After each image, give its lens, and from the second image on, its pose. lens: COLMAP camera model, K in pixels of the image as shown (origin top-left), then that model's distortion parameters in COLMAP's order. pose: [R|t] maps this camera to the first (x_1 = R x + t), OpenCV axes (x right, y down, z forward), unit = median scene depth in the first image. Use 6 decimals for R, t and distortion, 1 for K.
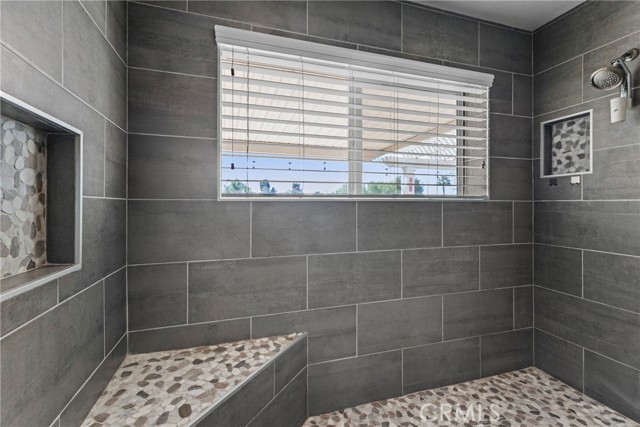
lens RADIAL K [[278.7, 0, 315.4], [0, 278.7, 203.3], [0, 0, 1]] dist [0.011014, -0.003871]
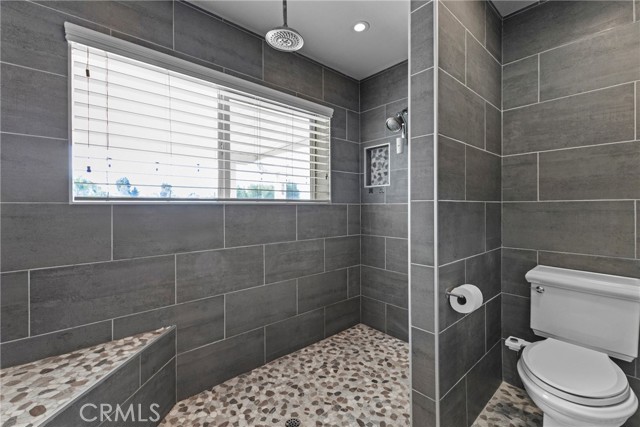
lens RADIAL K [[278.7, 0, 320.0], [0, 278.7, 207.8], [0, 0, 1]] dist [0.011014, -0.003871]
pose [[0.907284, -0.005940, 0.420476, 0.023514], [0.003846, 0.999976, 0.005828, 0.001641], [-0.420501, -0.003670, 0.907285, -0.208151]]
